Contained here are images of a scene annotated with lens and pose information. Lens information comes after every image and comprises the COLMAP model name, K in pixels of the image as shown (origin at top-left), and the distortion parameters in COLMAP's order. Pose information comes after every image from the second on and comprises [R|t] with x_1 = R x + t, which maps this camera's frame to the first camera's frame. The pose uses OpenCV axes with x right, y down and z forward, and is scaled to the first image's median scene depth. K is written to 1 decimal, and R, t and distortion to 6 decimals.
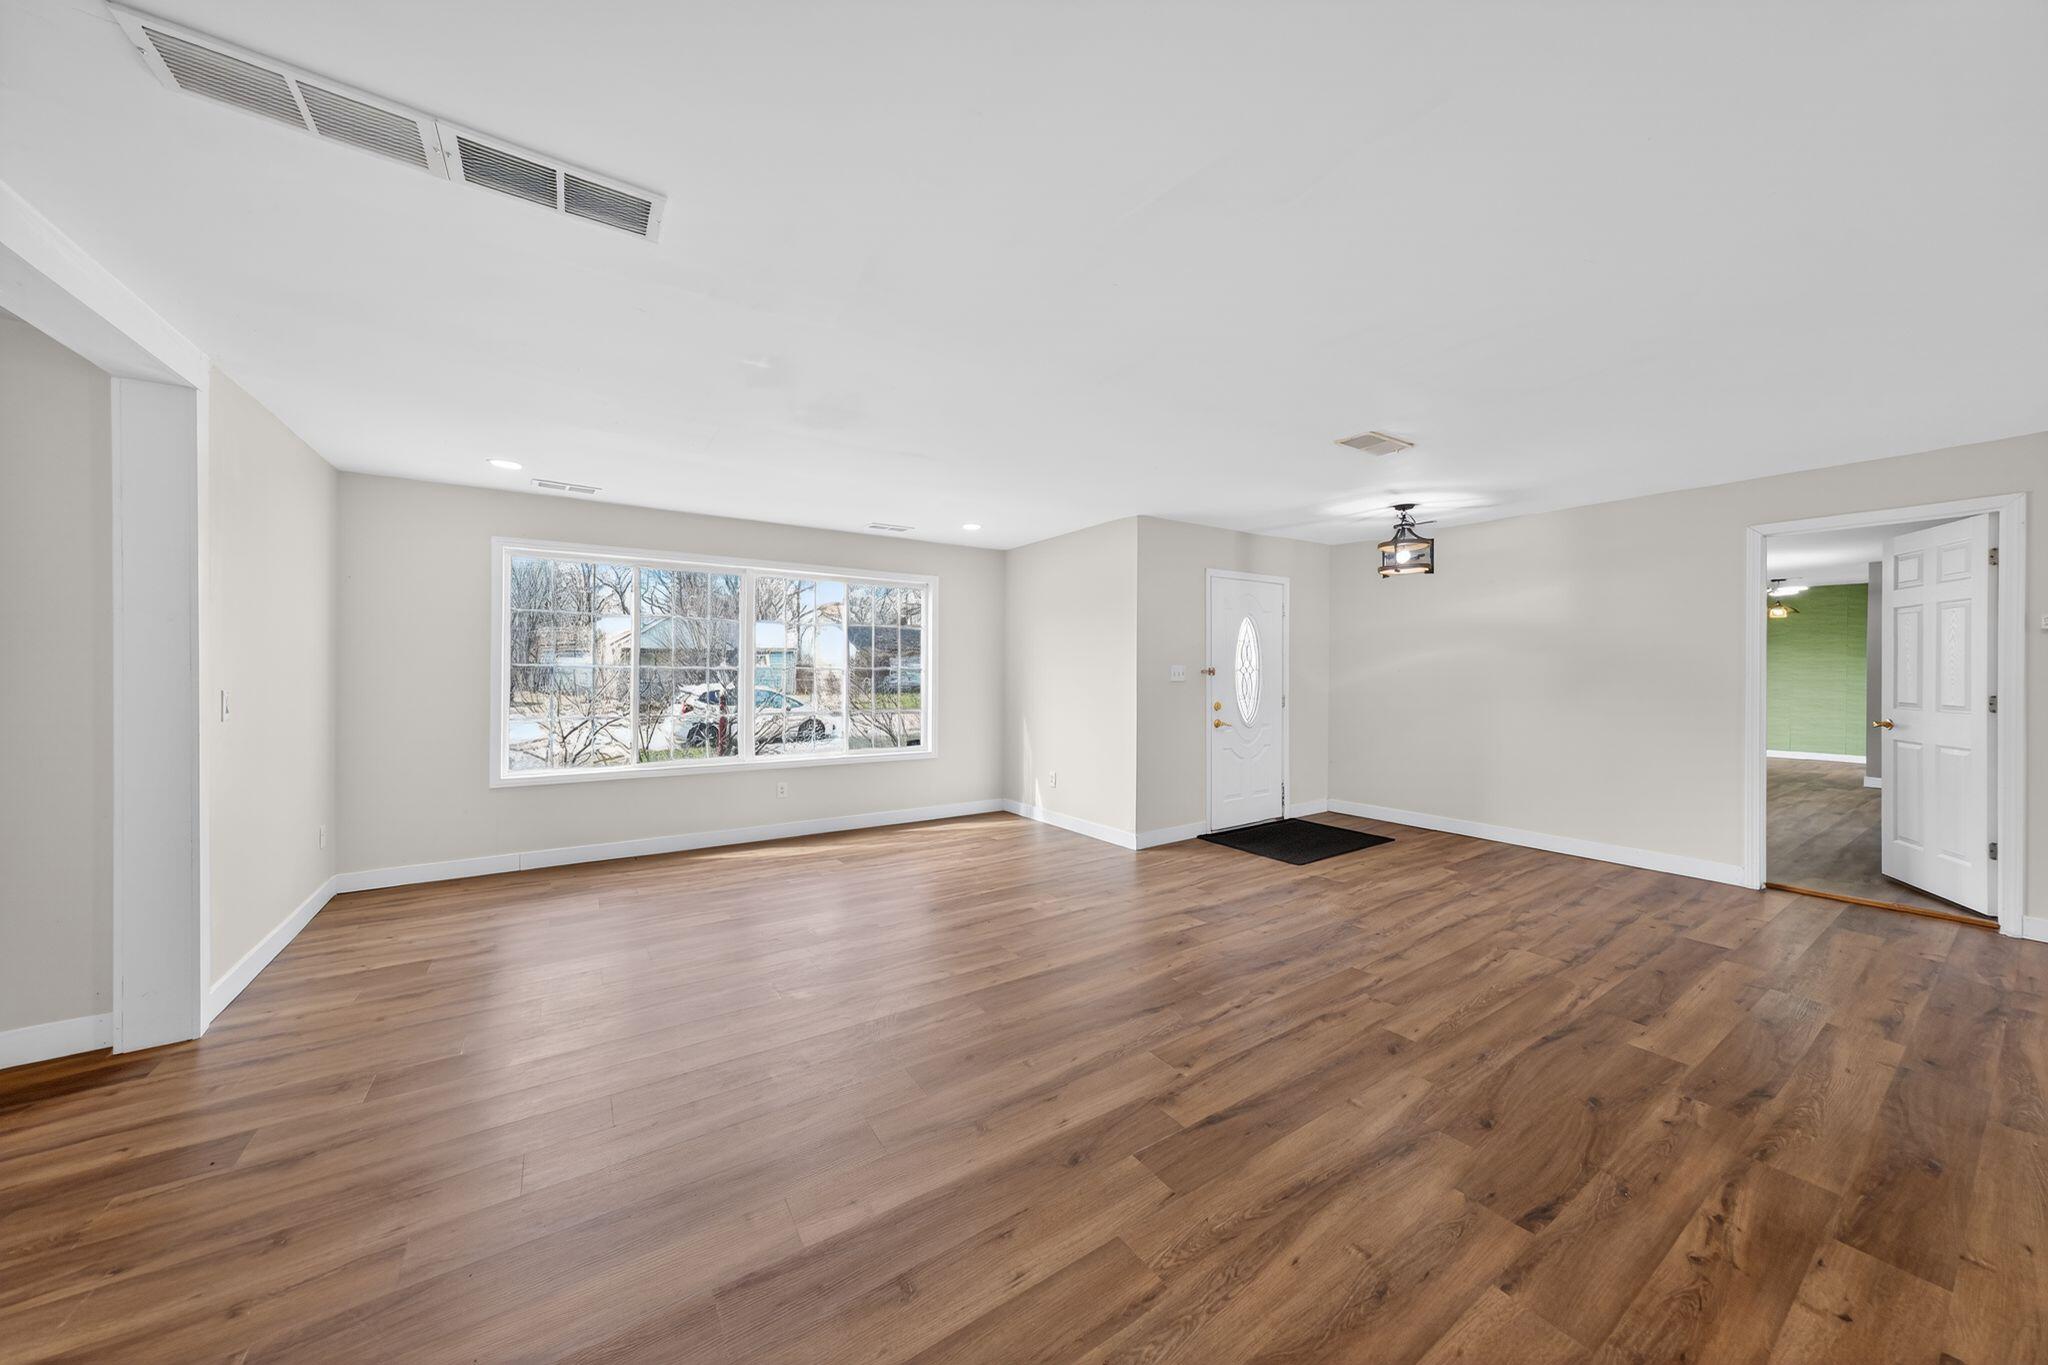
lens RADIAL K [[700.2, 0, 1034.0], [0, 700.2, 670.6], [0, 0, 1]] dist [0.007963, 0.000603]
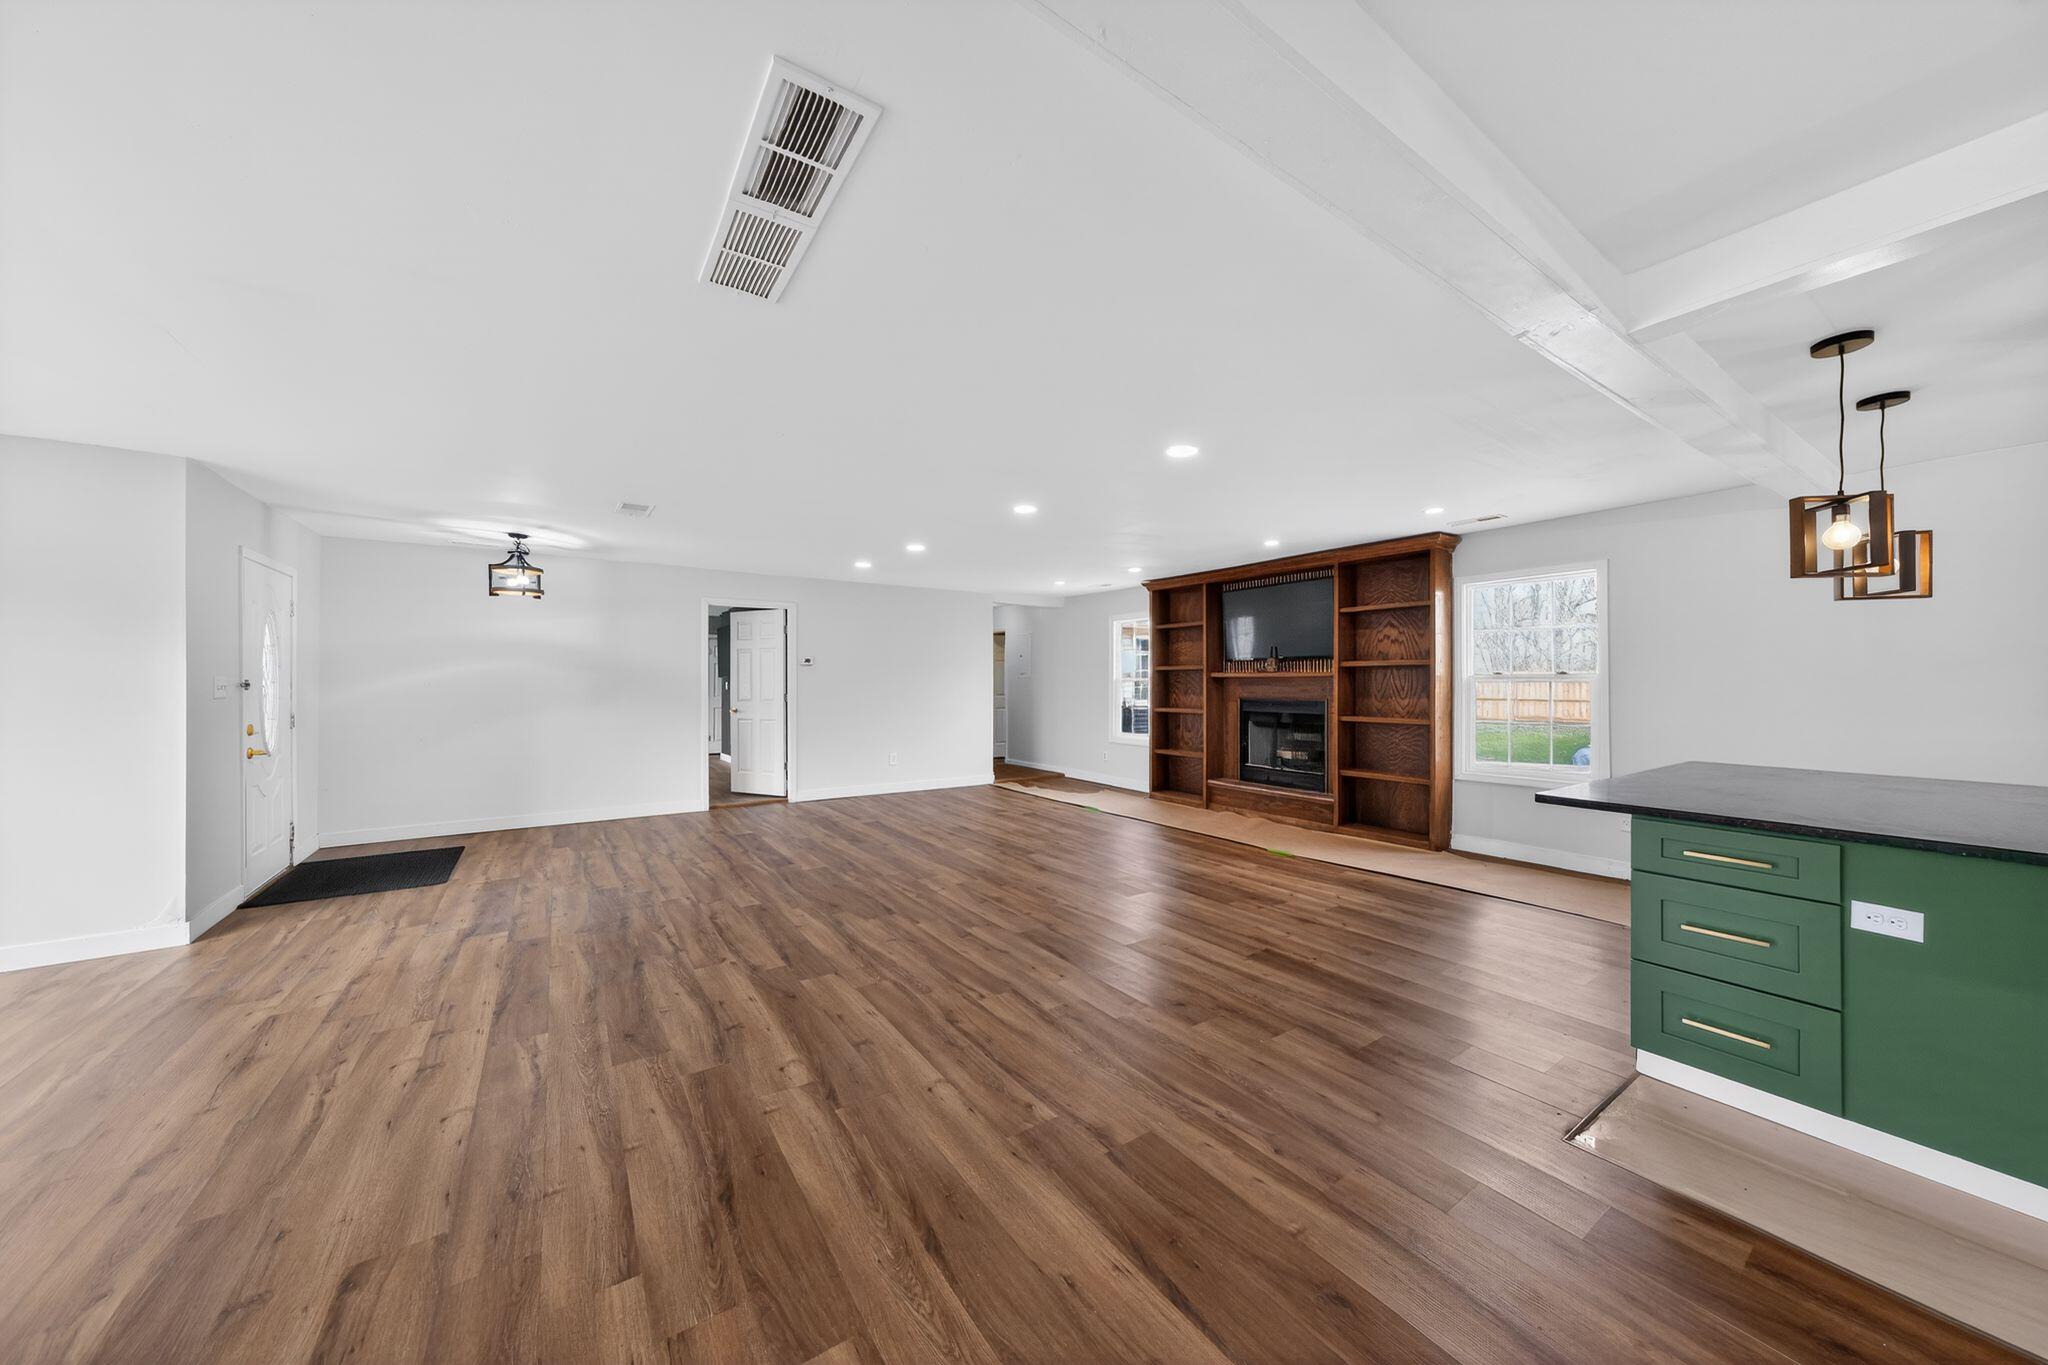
lens RADIAL K [[700.2, 0, 1028.7], [0, 700.2, 683.0], [0, 0, 1]] dist [0.007963, 0.000603]
pose [[0.007962, -0.001827, 0.999967, -0.893241], [0.002170, 0.999996, 0.001810, 0.000400], [-0.999966, 0.002156, 0.007966, 0.276389]]
